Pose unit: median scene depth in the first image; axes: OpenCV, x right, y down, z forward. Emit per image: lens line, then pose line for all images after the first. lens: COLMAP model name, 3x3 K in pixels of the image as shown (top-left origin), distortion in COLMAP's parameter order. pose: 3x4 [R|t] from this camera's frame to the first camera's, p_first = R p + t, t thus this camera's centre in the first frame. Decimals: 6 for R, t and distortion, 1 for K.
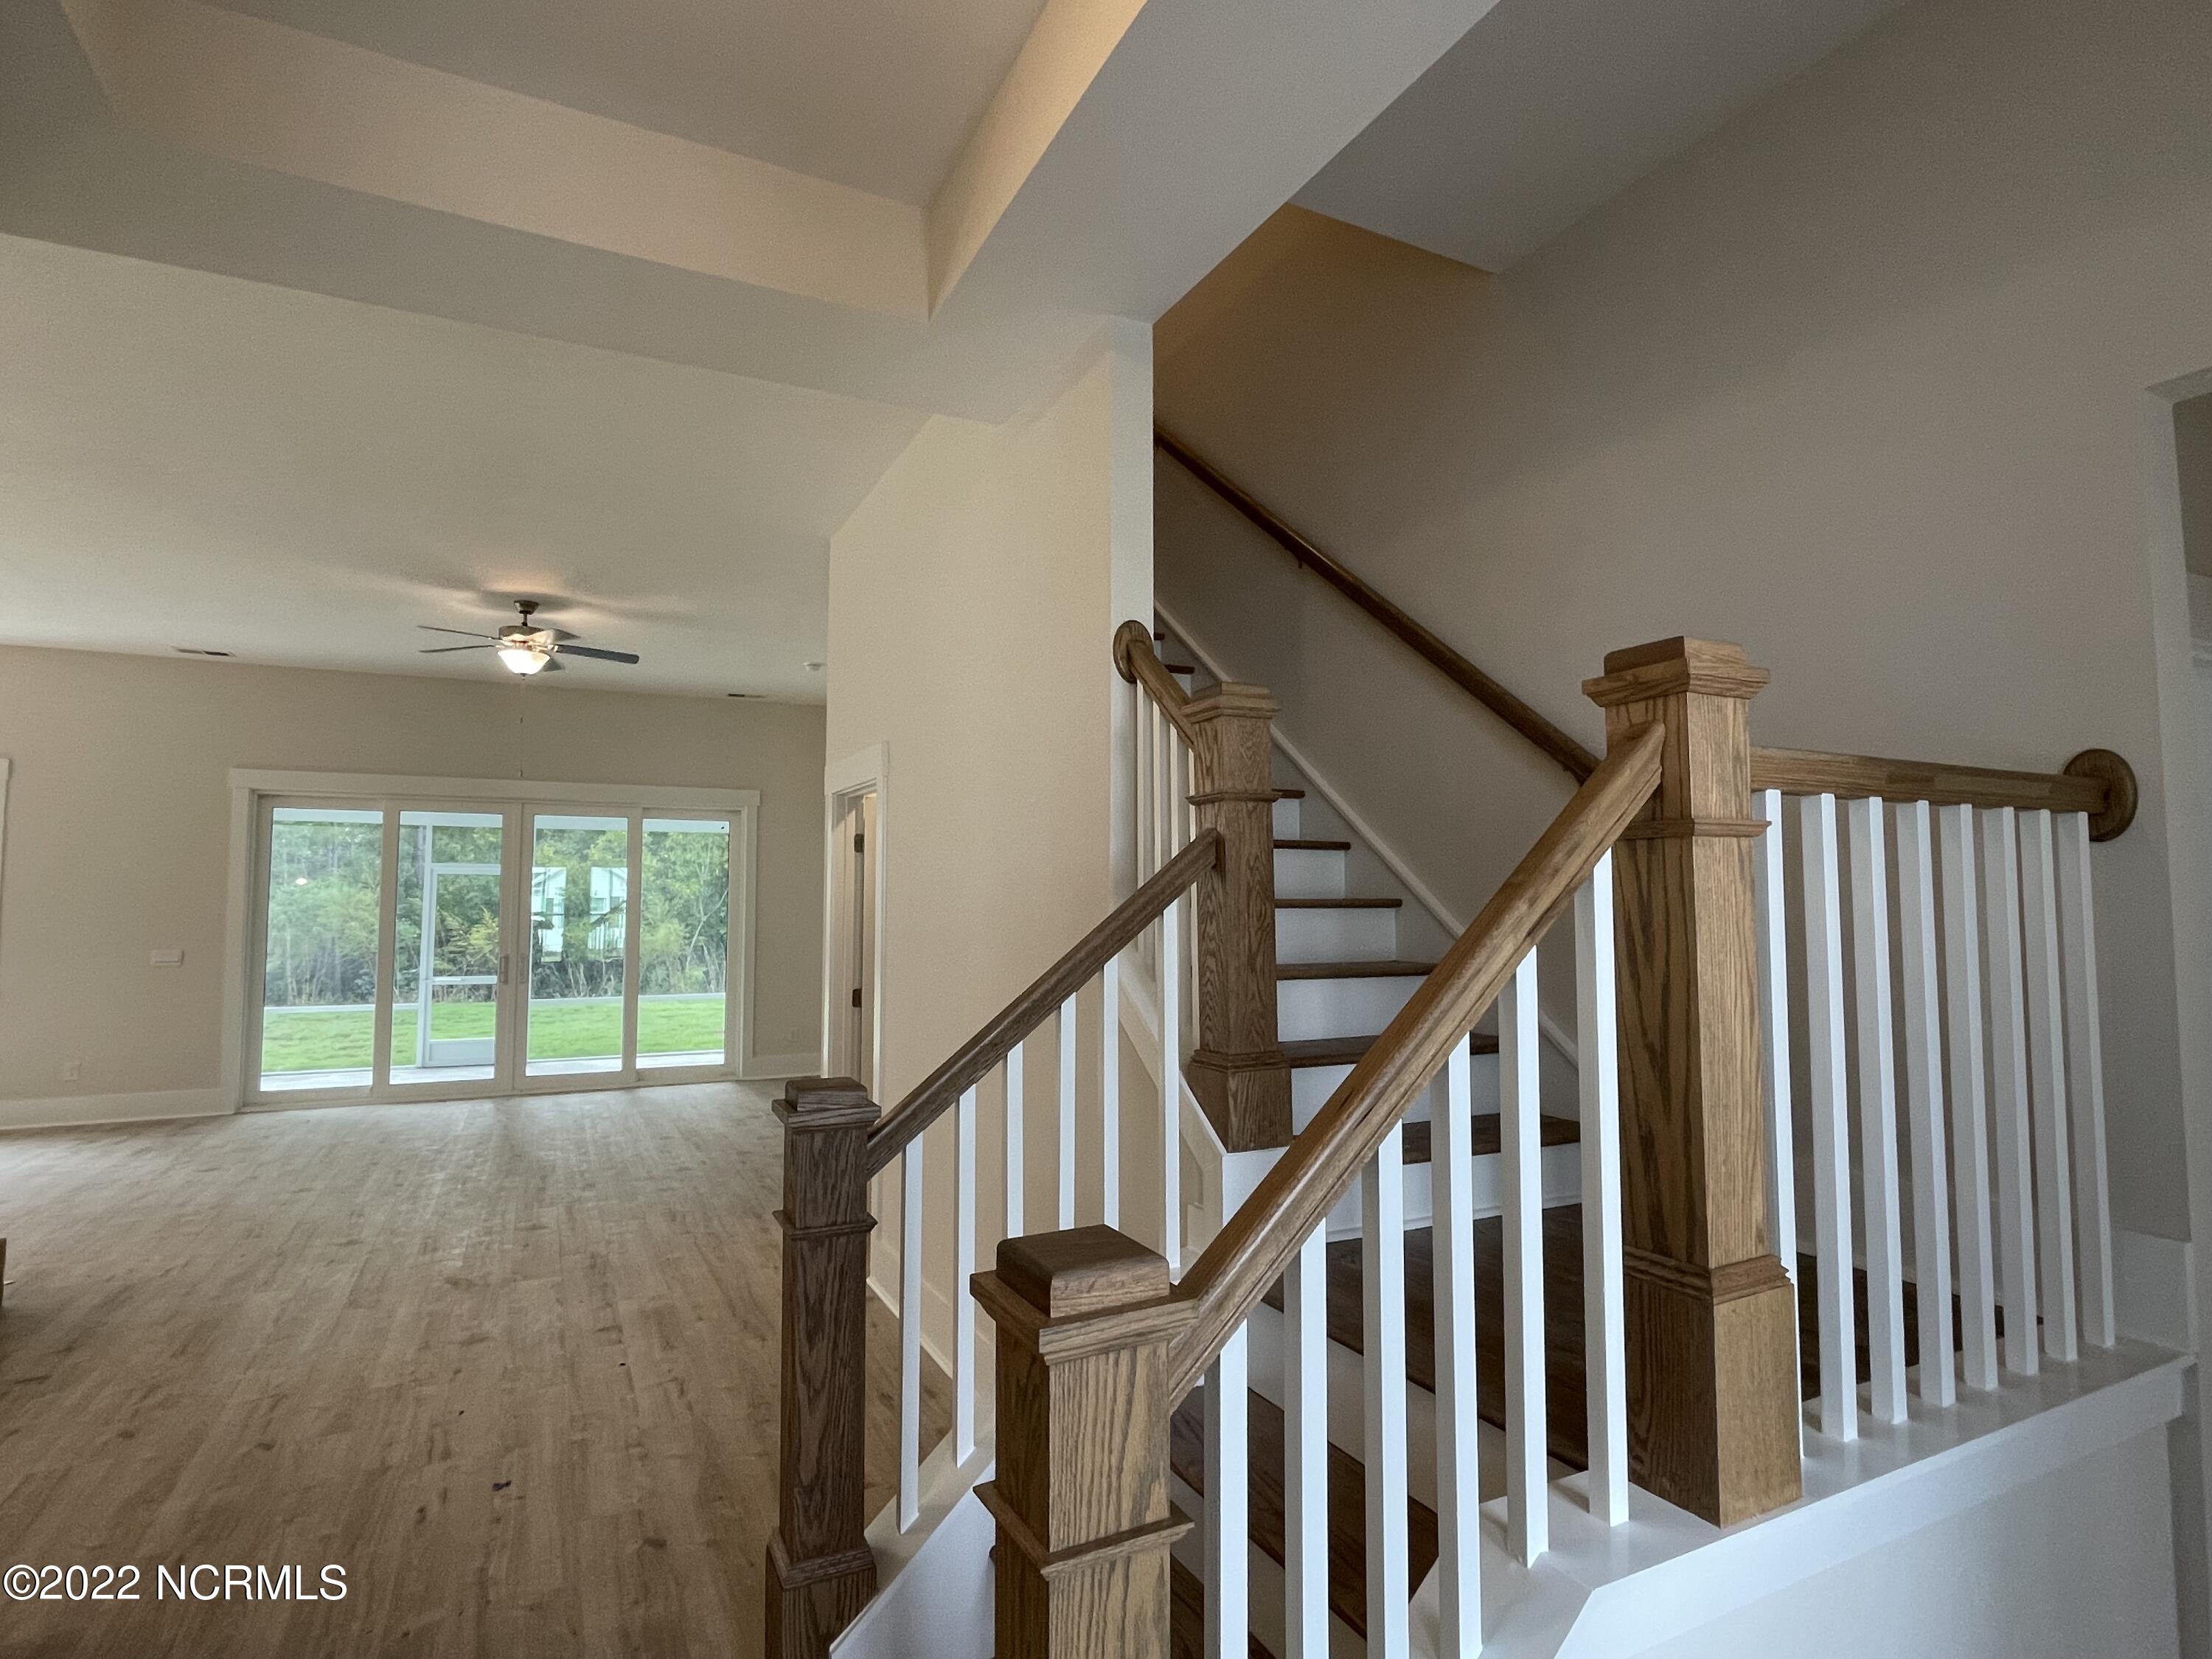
lens RADIAL K [[1141.0, 0, 1106.0], [0, 1141.0, 829.5], [0, 0, 1]] dist [-0.013862, -0.000059]
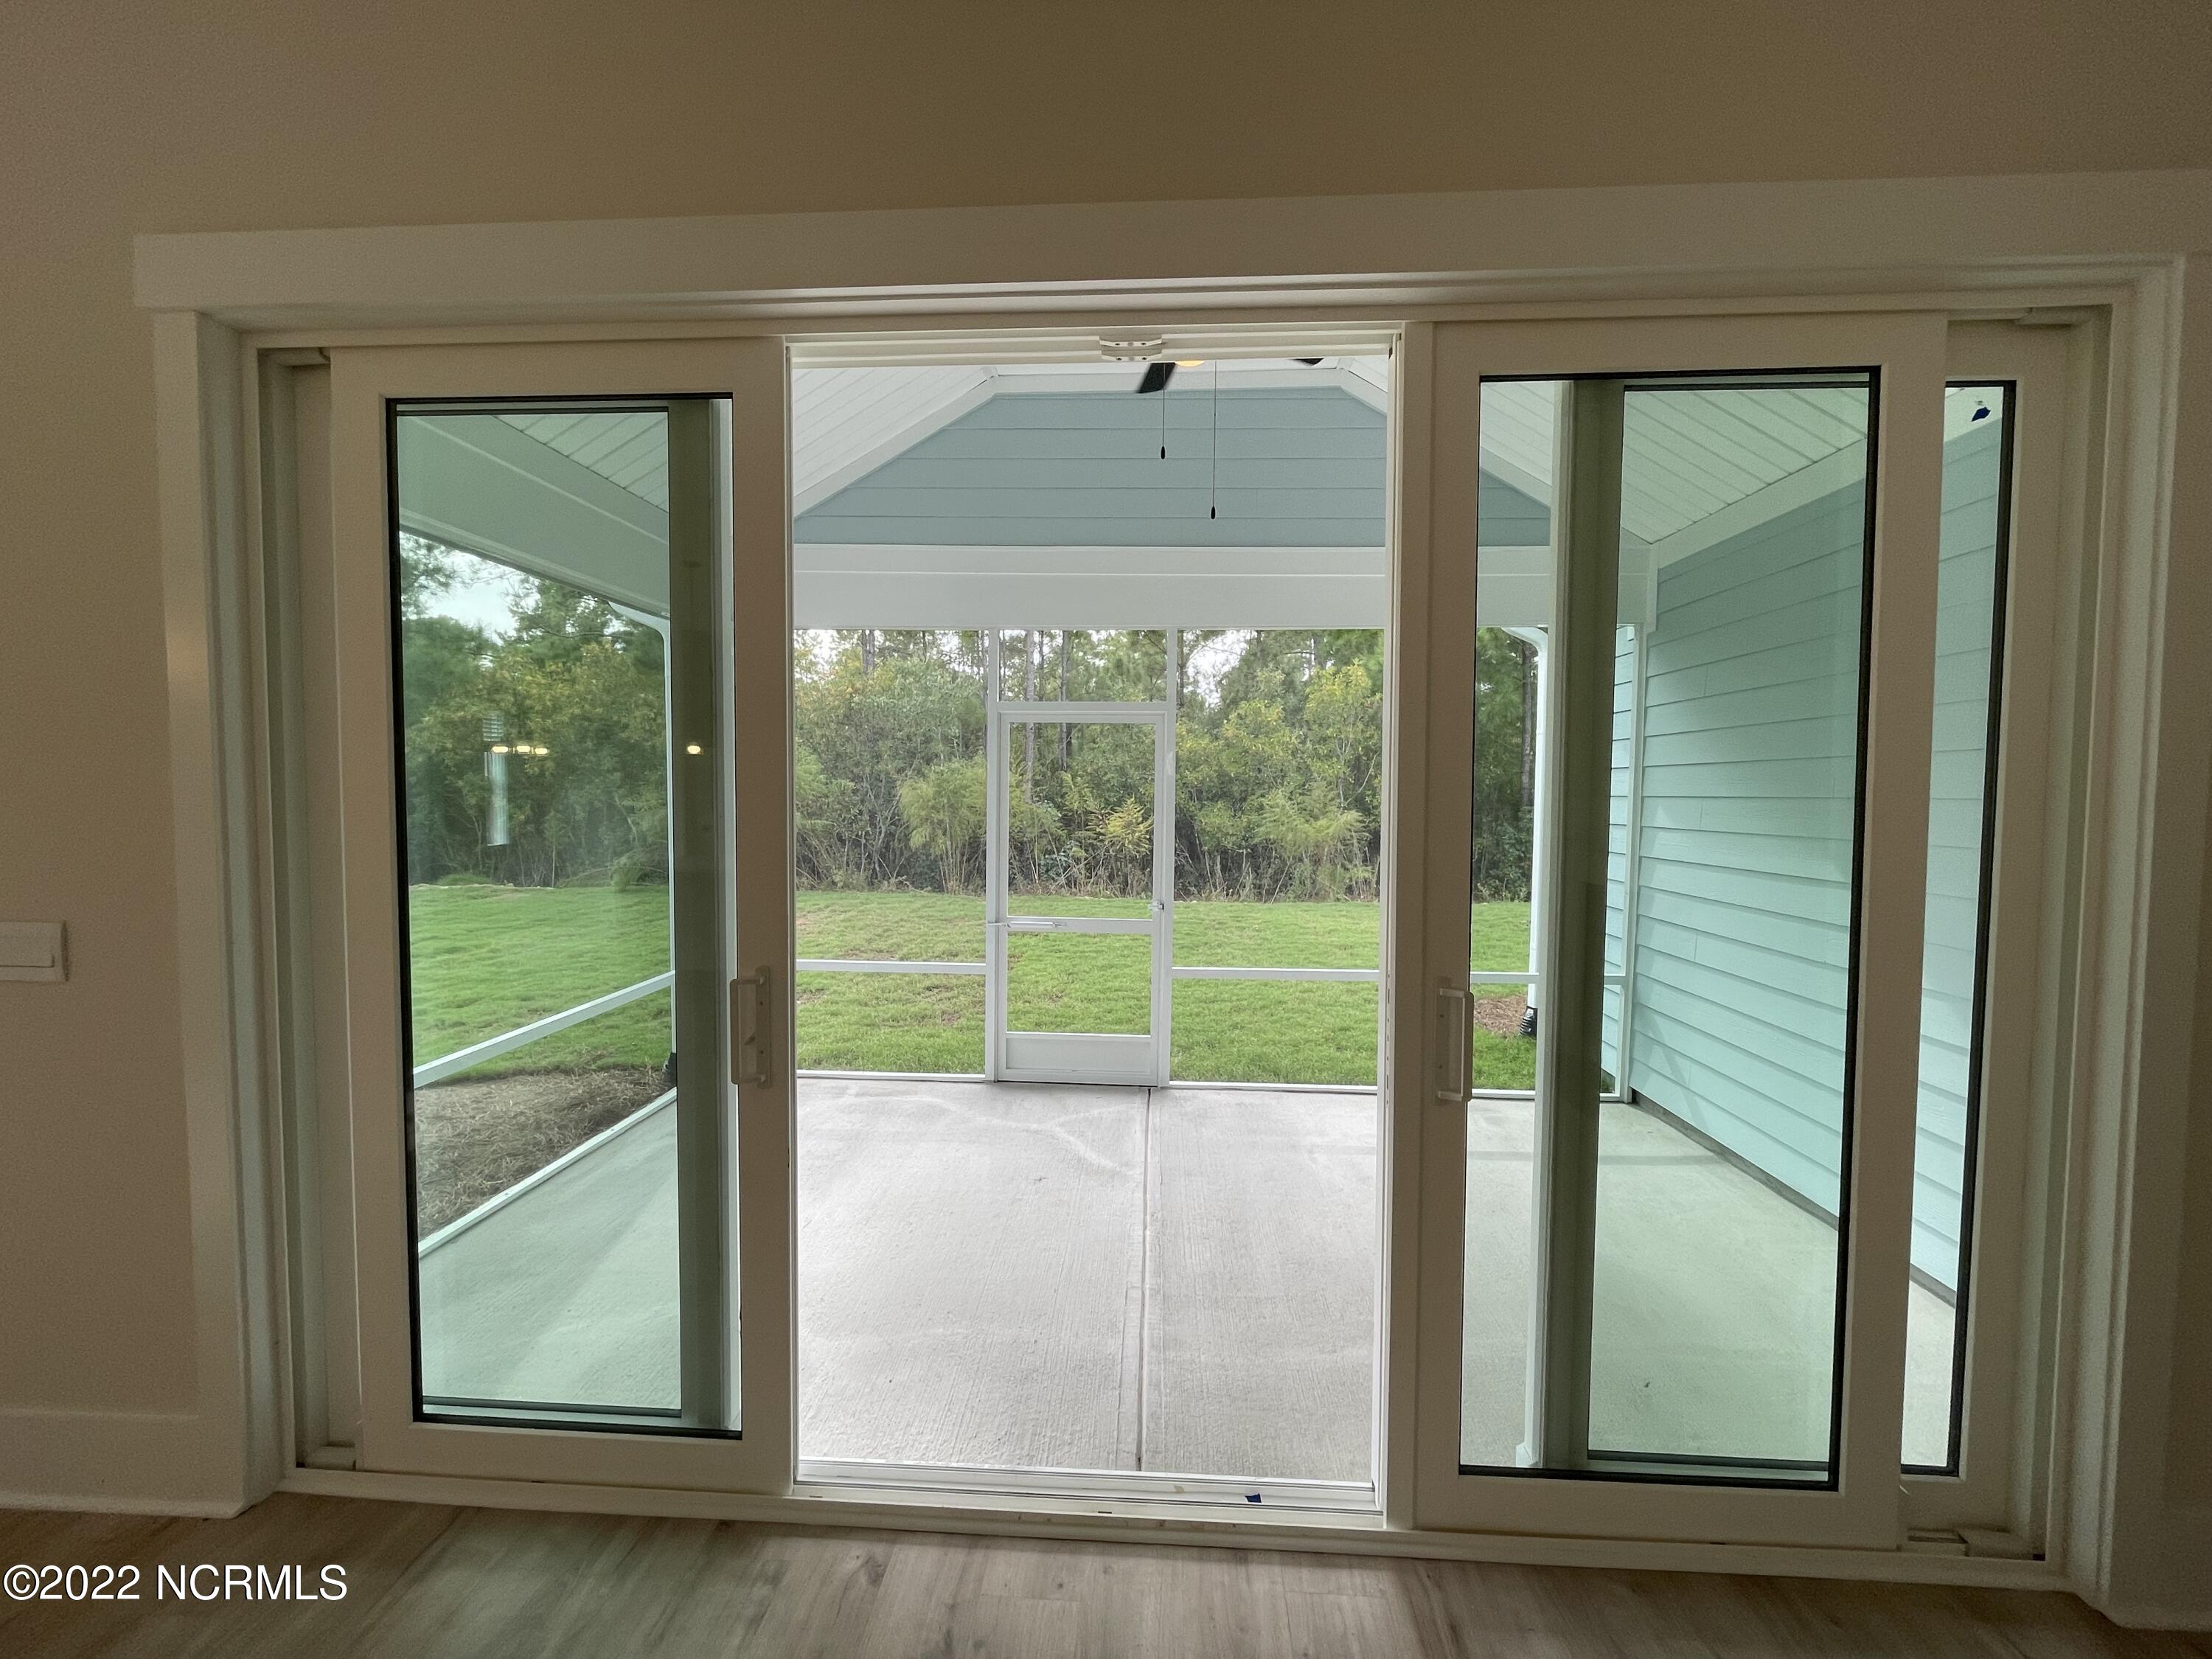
lens RADIAL K [[895.3, 0, 1106.0], [0, 895.3, 829.5], [0, 0, 1]] dist [-0.000326, -0.000142]
pose [[0.863241, 0.029803, -0.503912, -0.425656], [0.025545, 0.994397, 0.102572, 0.058950], [0.504145, -0.101417, 0.857643, 0.827928]]
